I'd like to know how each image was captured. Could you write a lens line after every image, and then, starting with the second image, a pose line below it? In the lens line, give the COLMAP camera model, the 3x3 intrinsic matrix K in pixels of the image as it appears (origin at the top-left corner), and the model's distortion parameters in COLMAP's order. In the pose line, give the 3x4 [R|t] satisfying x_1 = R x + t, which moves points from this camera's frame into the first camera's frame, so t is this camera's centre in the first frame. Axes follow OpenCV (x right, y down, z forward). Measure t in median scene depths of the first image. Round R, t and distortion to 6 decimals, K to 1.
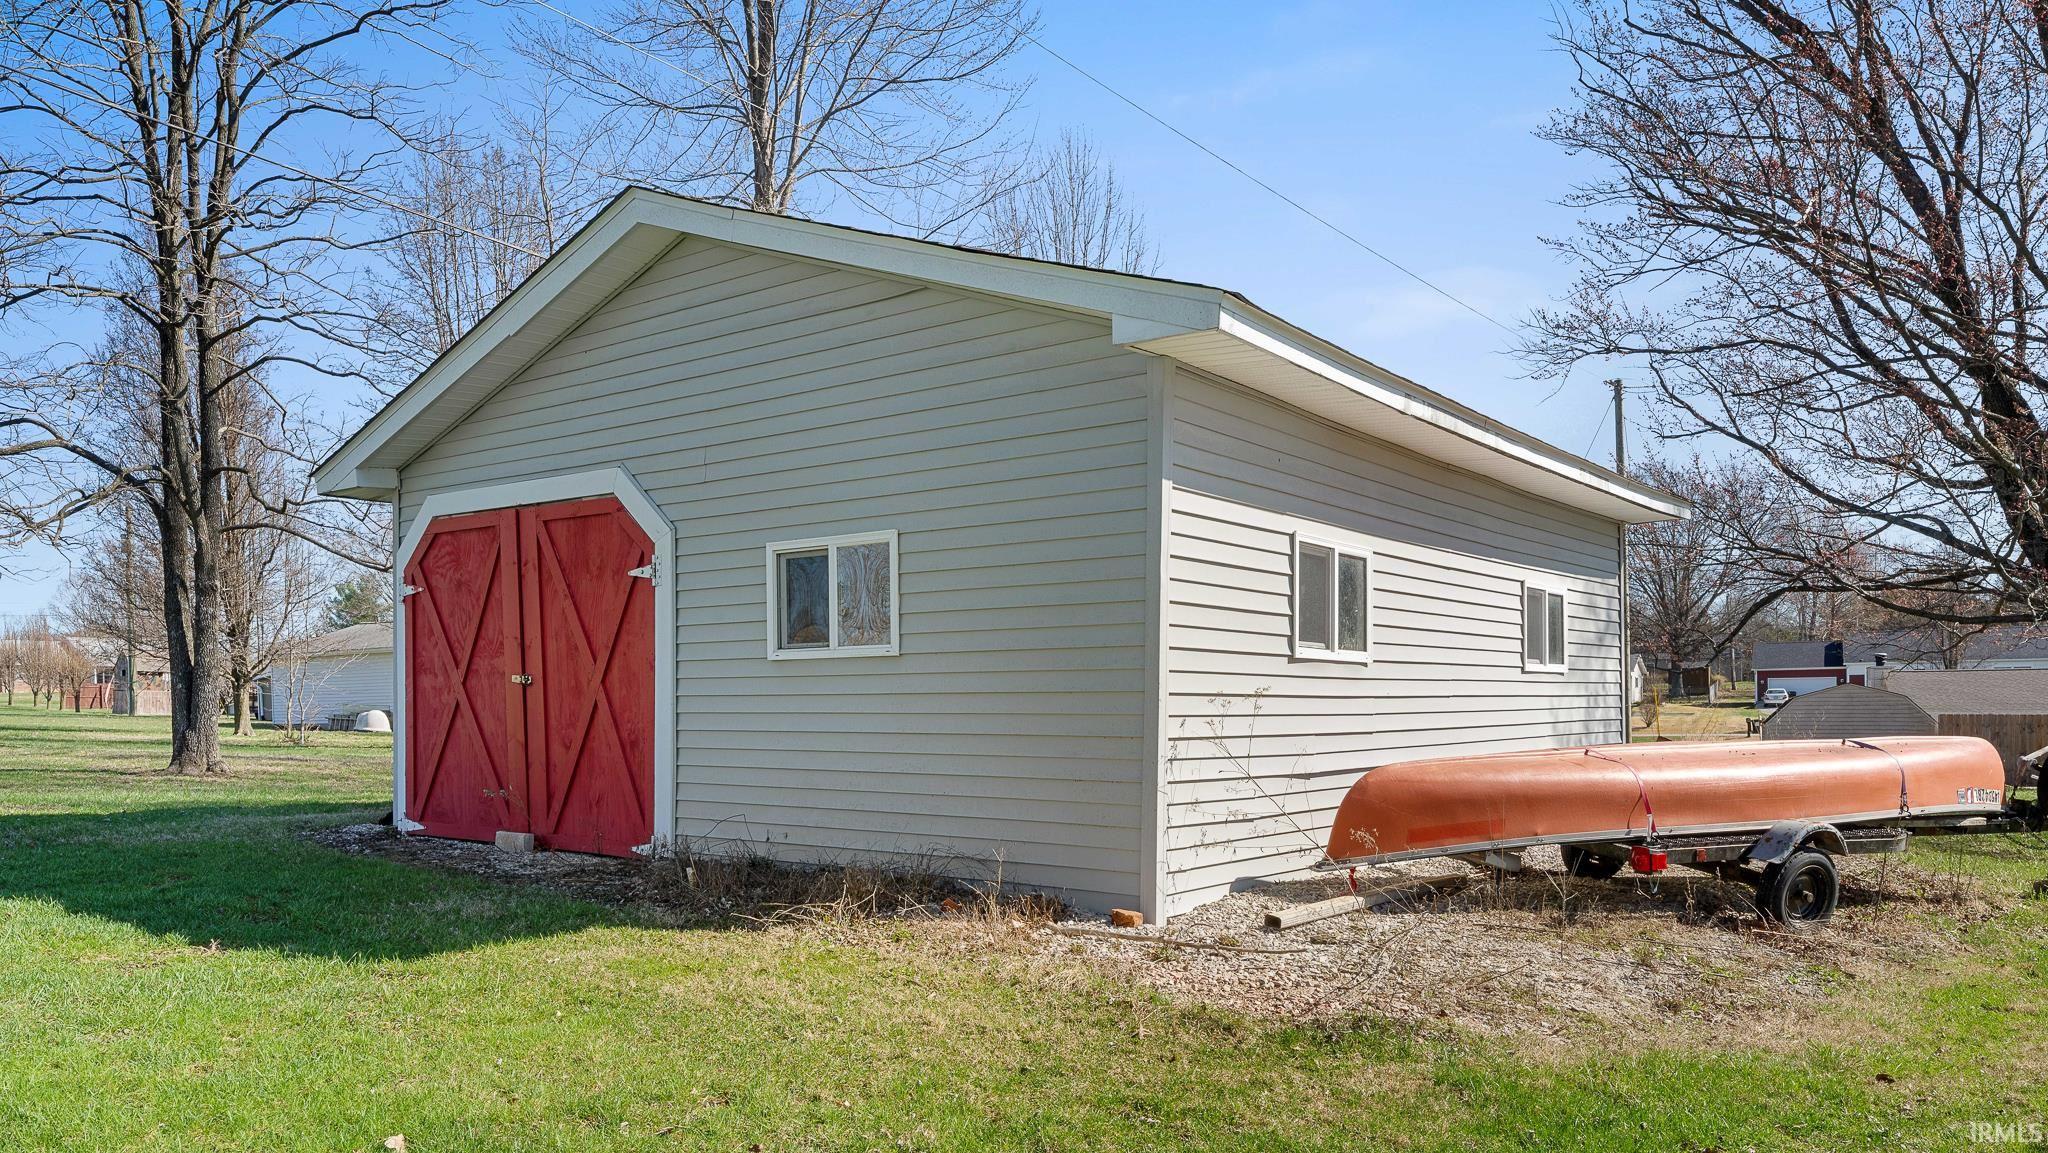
lens RADIAL K [[1404.3, 0, 1024.0], [0, 1404.3, 576.5], [0, 0, 1]] dist [0.001739, 0.000803]
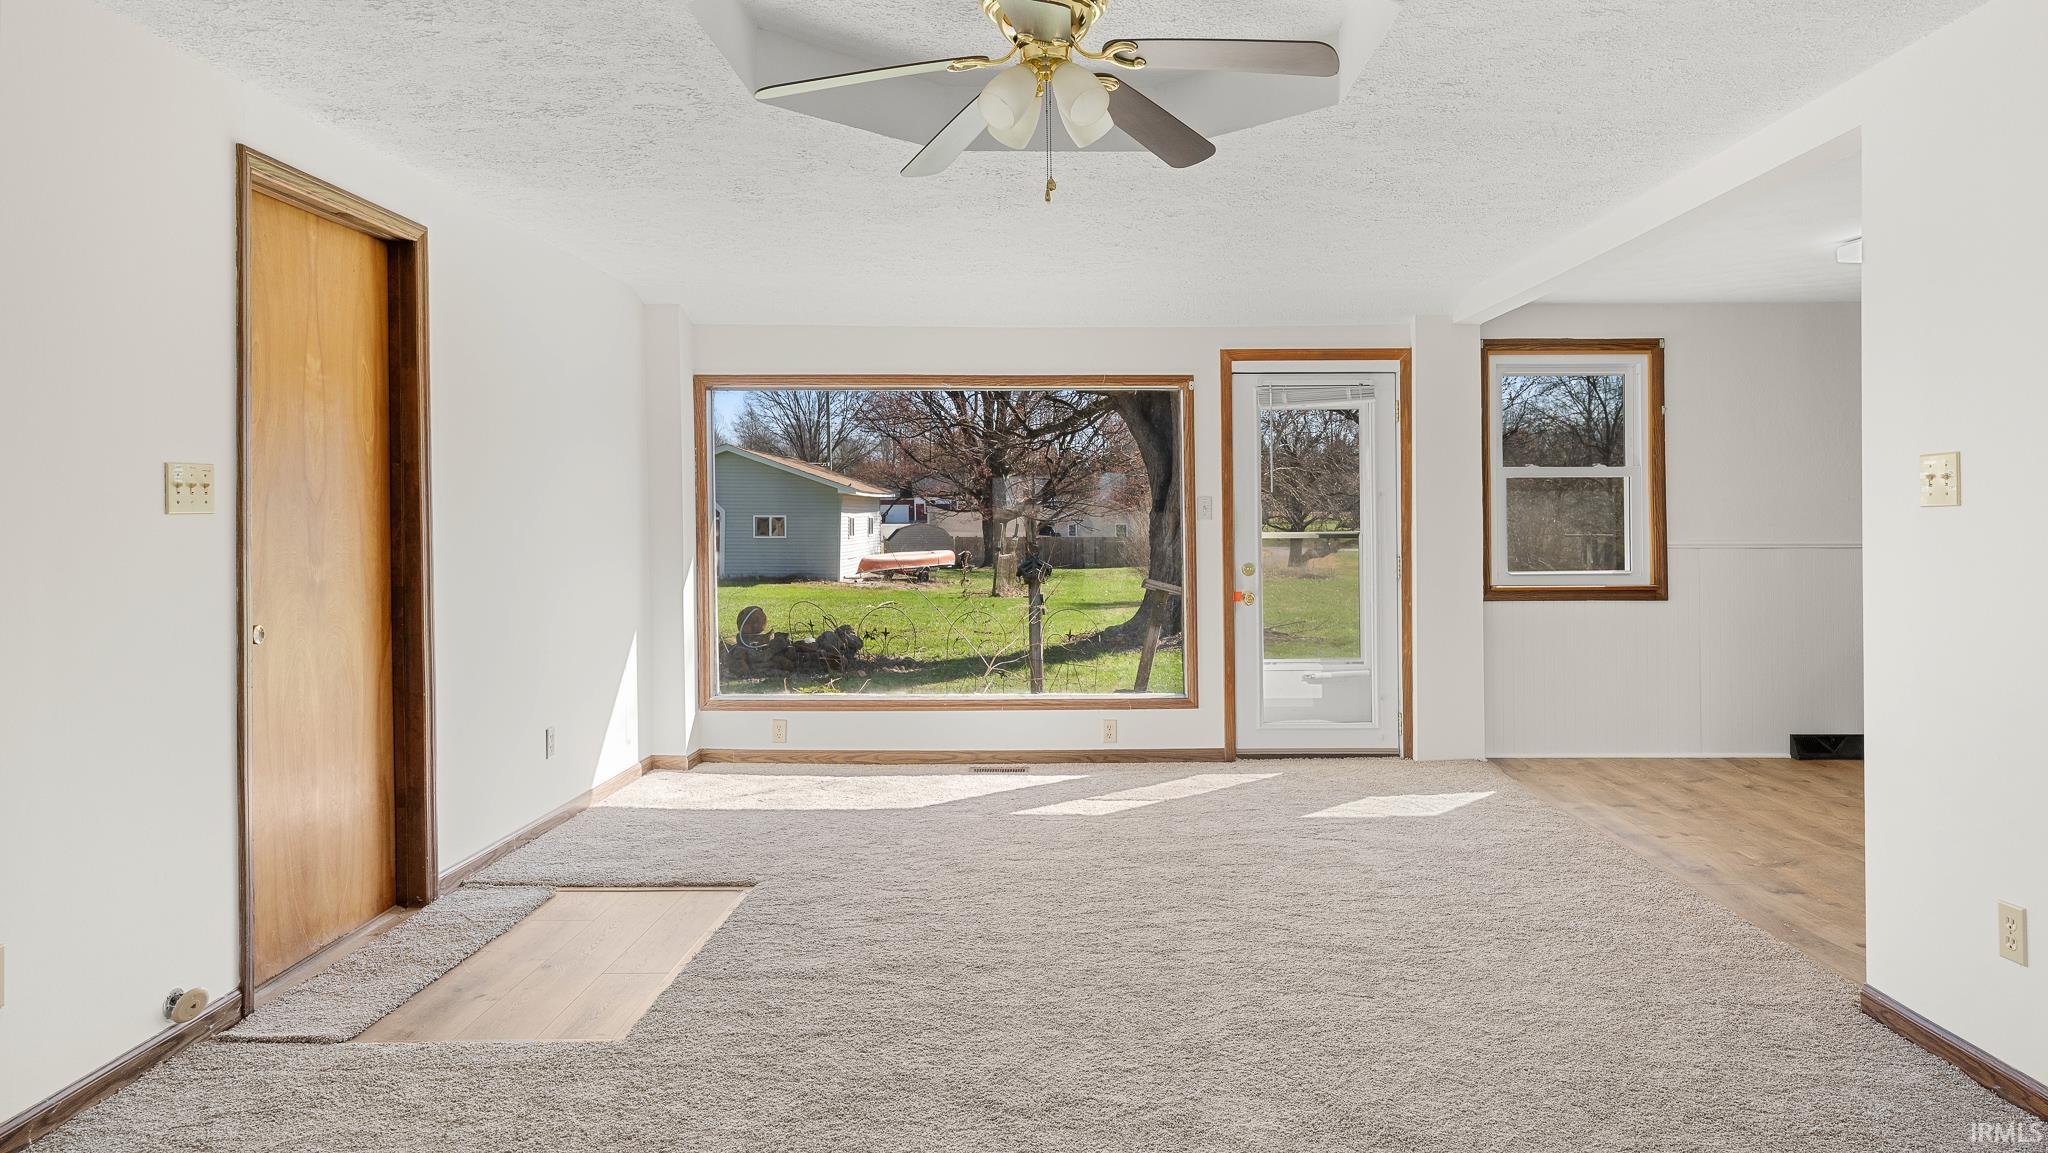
lens RADIAL K [[1369.1, 0, 1024.0], [0, 1369.1, 576.5], [0, 0, 1]] dist [0.000020, -0.000012]
pose [[0.808291, -0.022314, 0.588360, -2.379884], [-0.059334, 0.991108, 0.119100, -0.465446], [-0.585785, -0.131177, 0.799780, -3.670793]]
